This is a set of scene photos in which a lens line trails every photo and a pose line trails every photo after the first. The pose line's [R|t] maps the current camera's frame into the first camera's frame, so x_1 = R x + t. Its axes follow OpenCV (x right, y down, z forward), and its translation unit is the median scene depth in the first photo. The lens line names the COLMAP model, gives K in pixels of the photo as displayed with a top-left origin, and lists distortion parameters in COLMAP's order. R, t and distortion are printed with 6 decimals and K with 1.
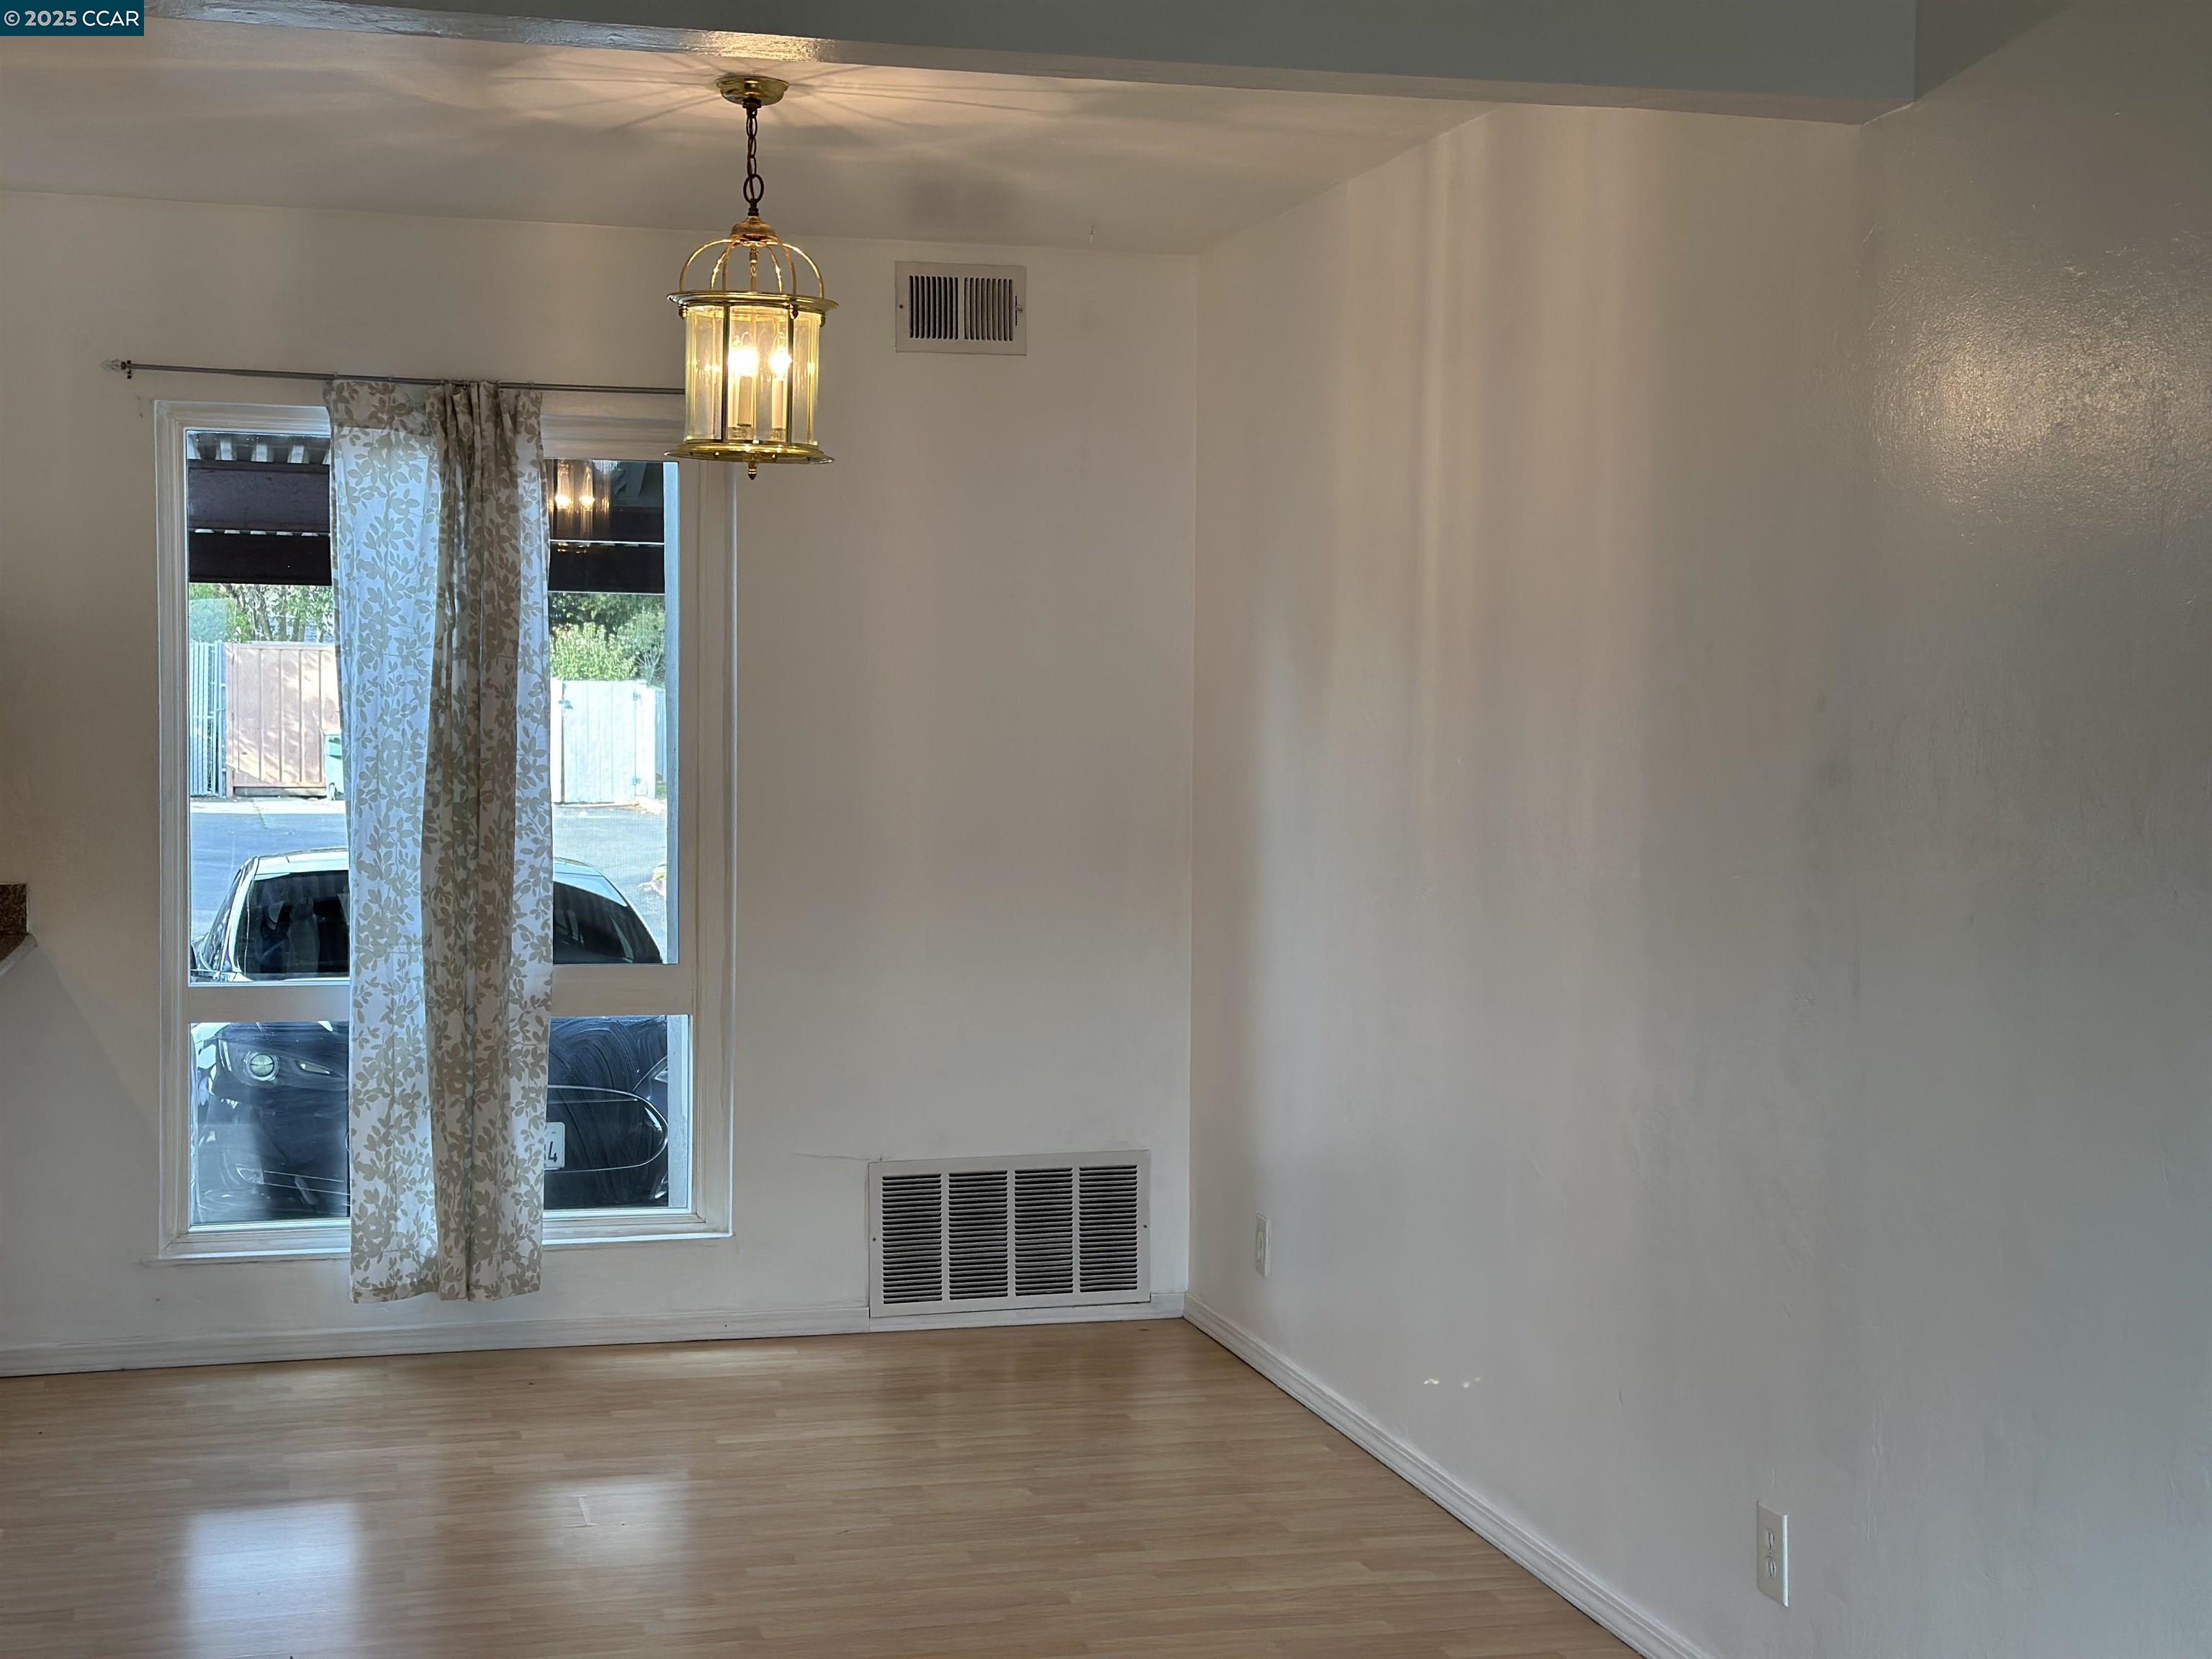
lens RADIAL K [[3090.8, 0, 1138.6], [0, 3090.8, 847.7], [0, 0, 1]] dist [0.122581, 0.000000]
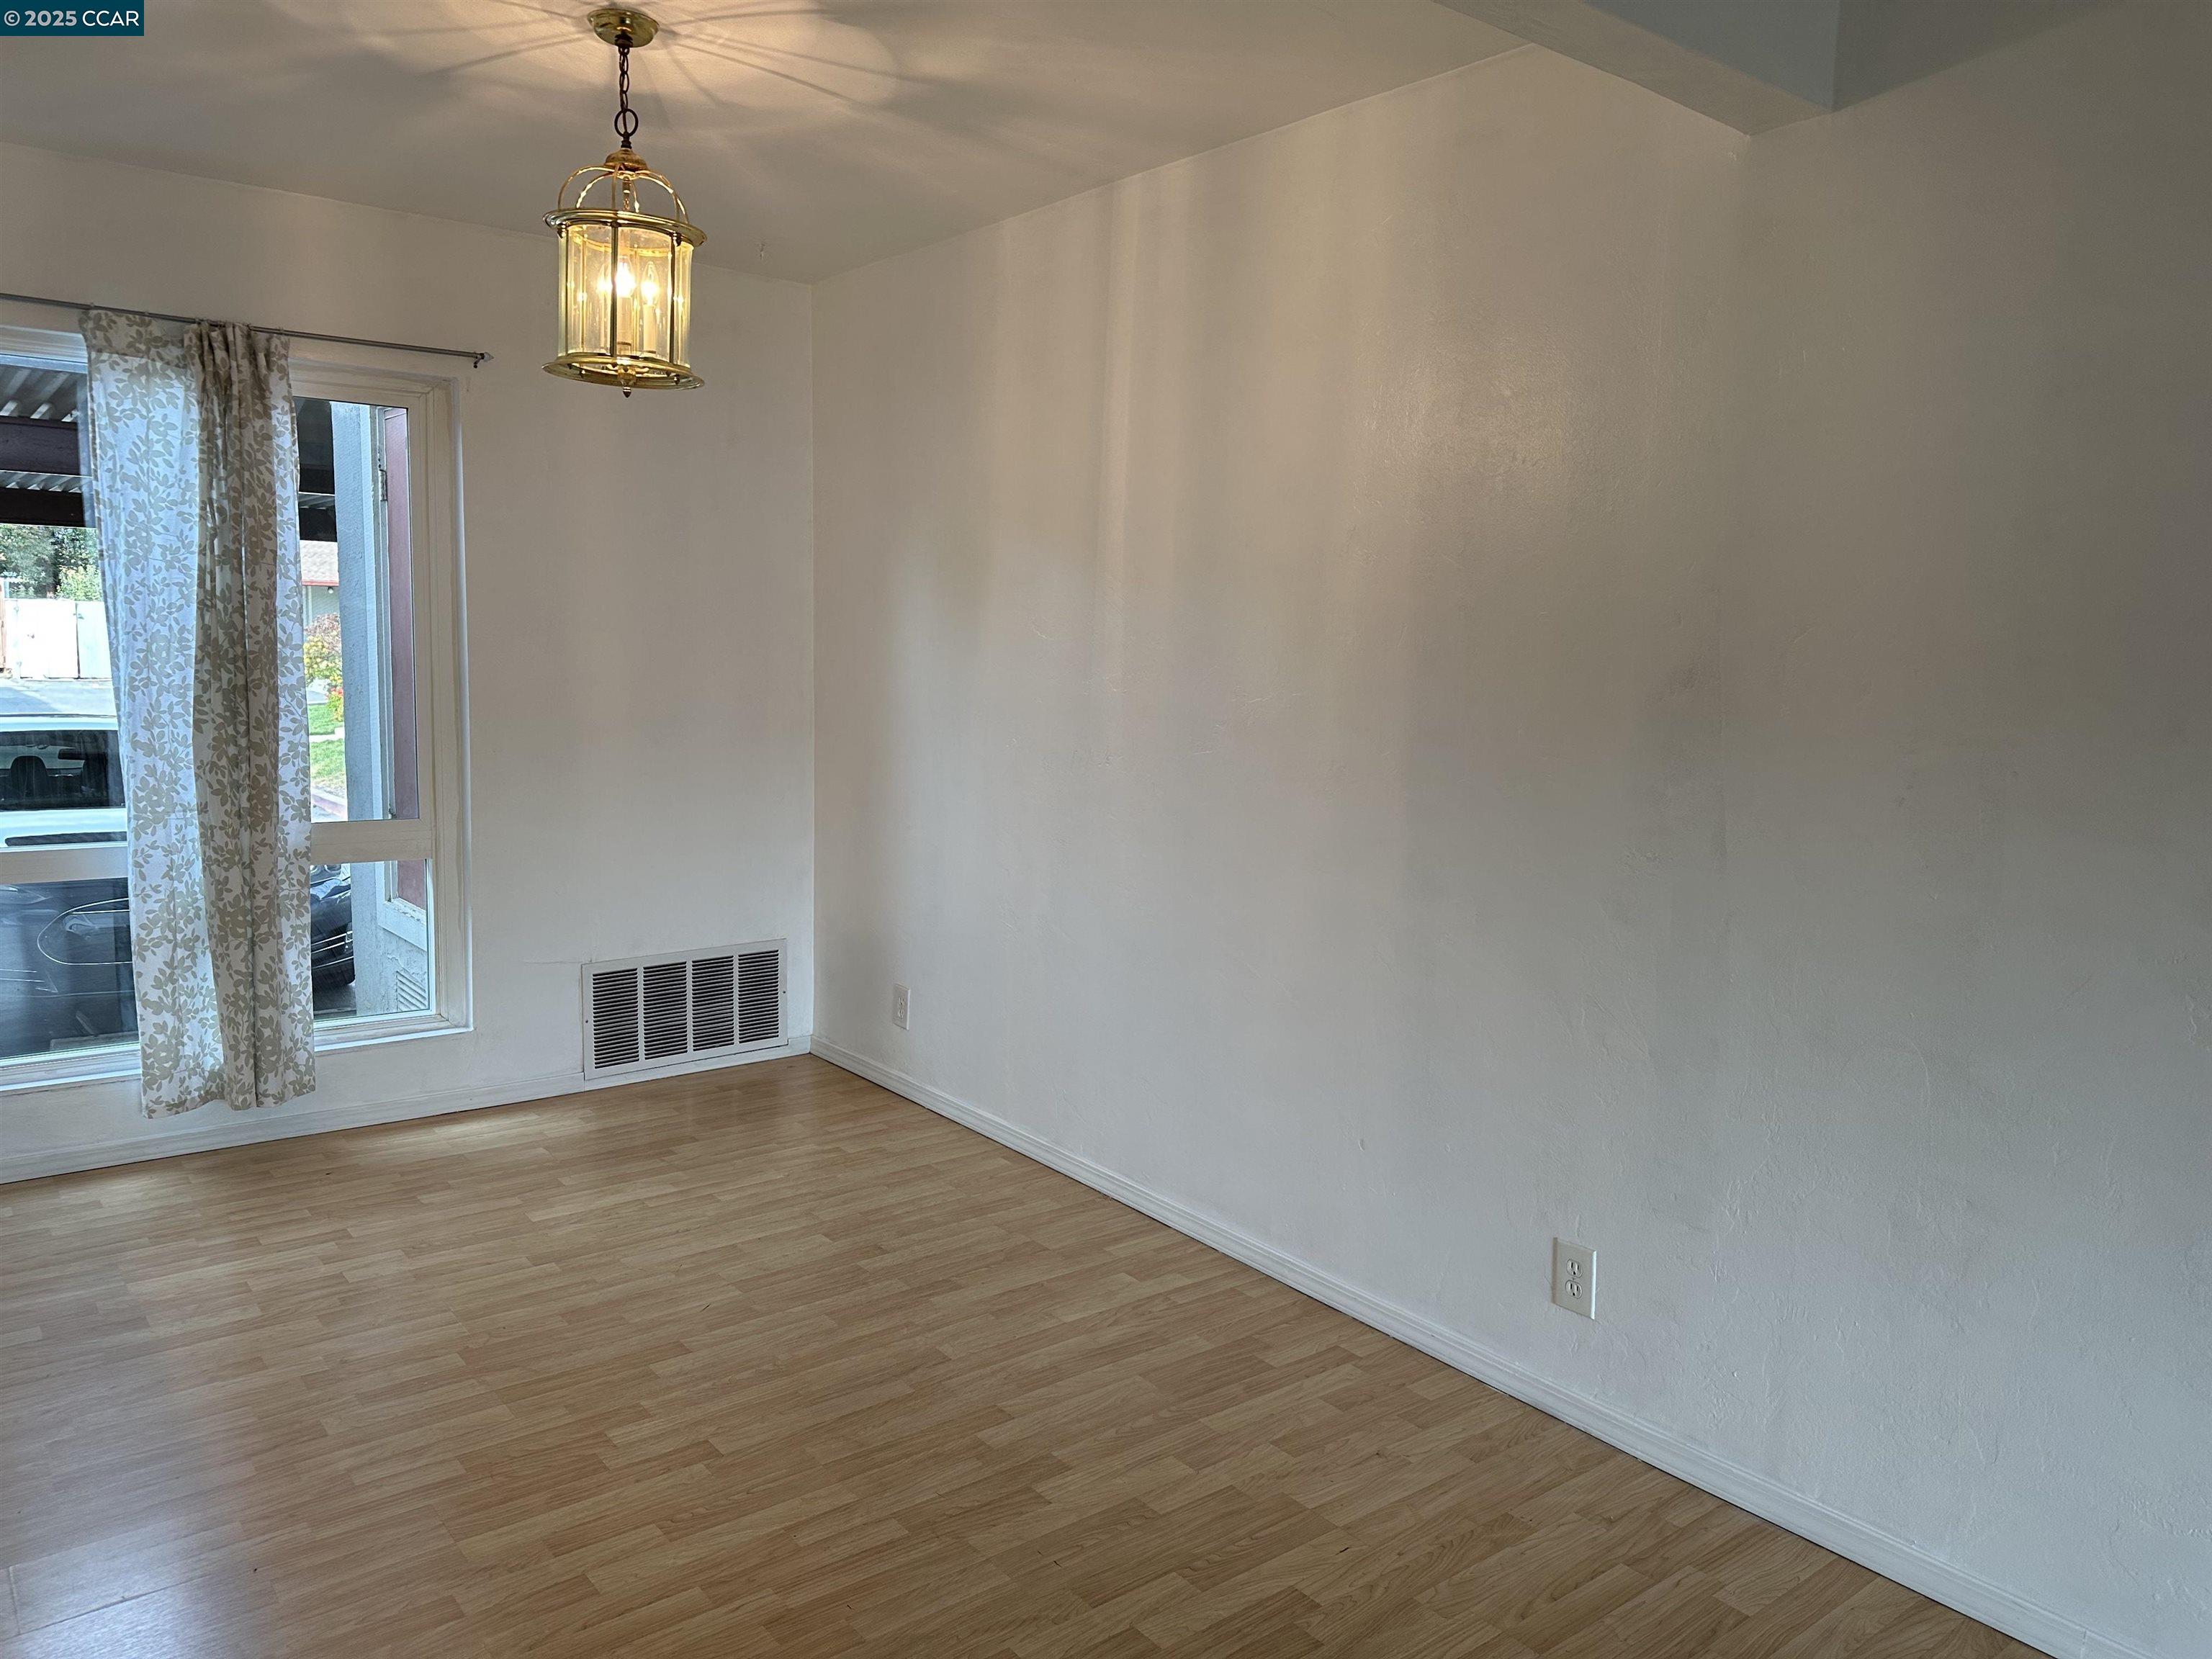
lens RADIAL K [[1555.8, 0, 1100.0], [0, 1555.8, 817.3], [0, 0, 1]] dist [0.063451, -0.076399]
pose [[0.919558, -0.032081, 0.391642, -0.150691], [0.003270, 0.997252, 0.074012, -0.009158], [-0.392940, -0.066778, 0.917136, 0.325983]]
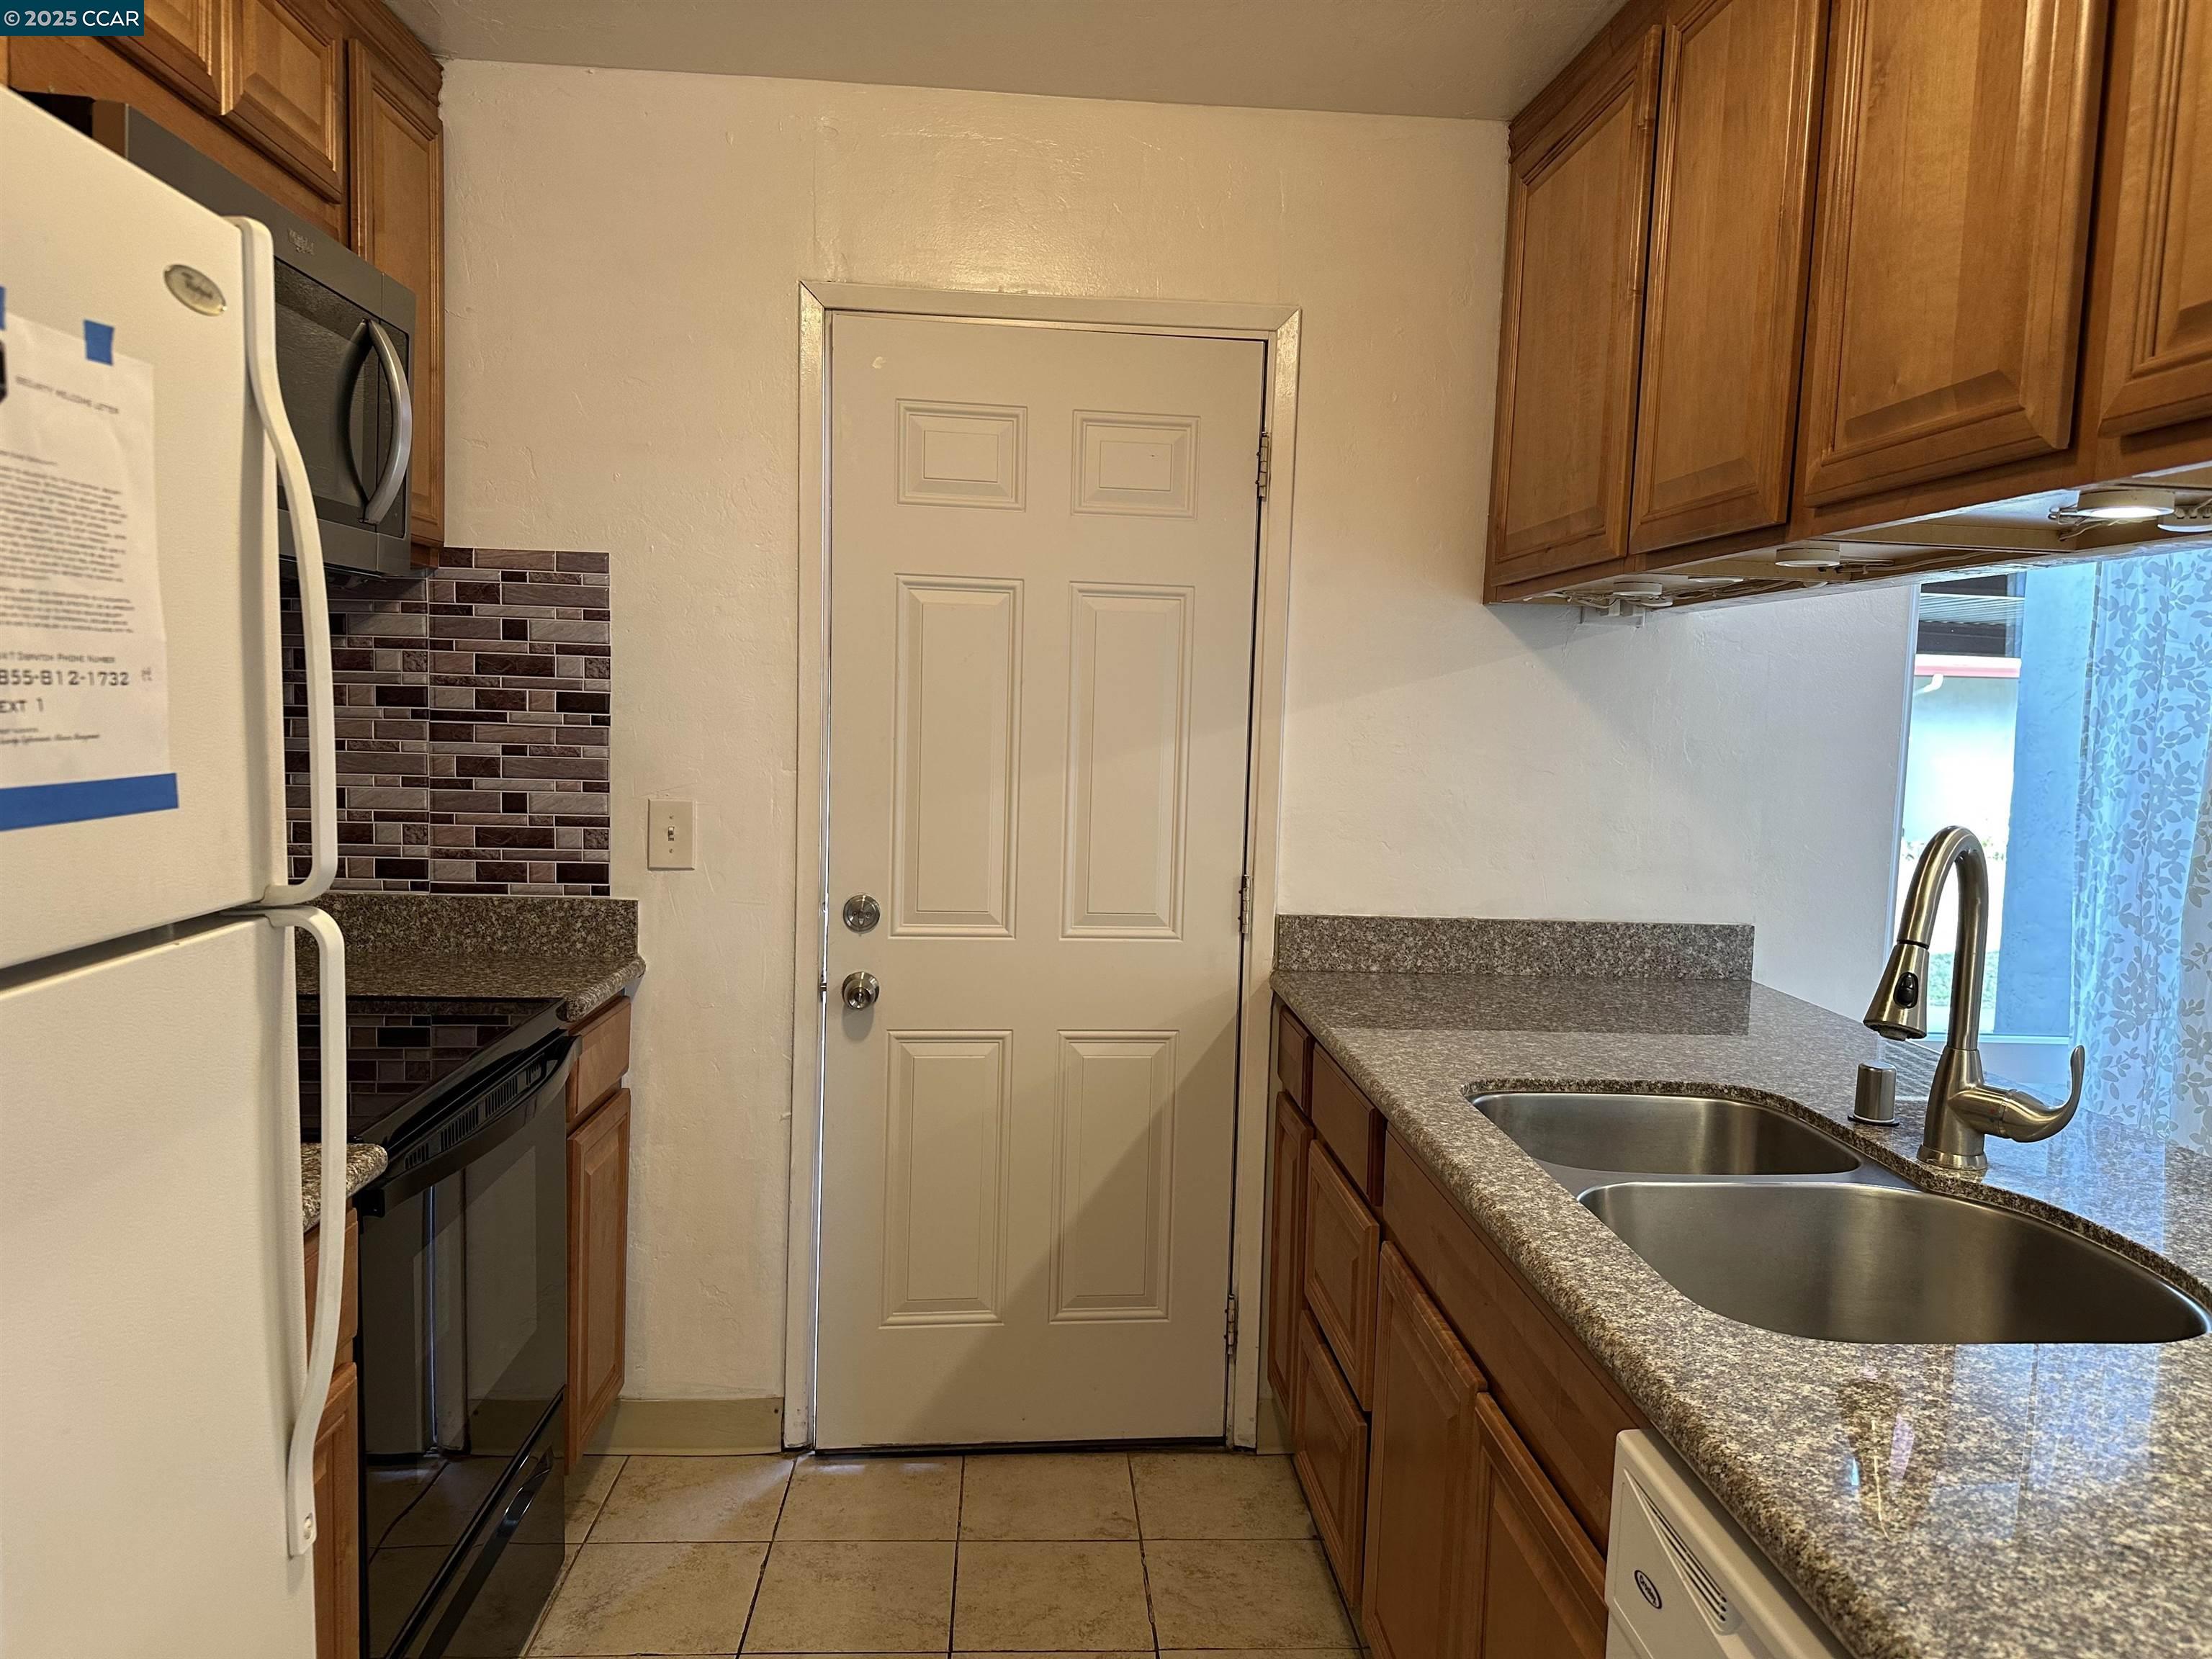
lens RADIAL K [[1555.8, 0, 1122.0], [0, 1555.8, 832.5], [0, 0, 1]] dist [0.063451, -0.076399]
pose [[0.981462, 0.039253, -0.187595, -0.439446], [-0.033784, 0.998908, 0.032265, -0.022677], [0.188656, -0.025329, 0.981716, 0.514679]]
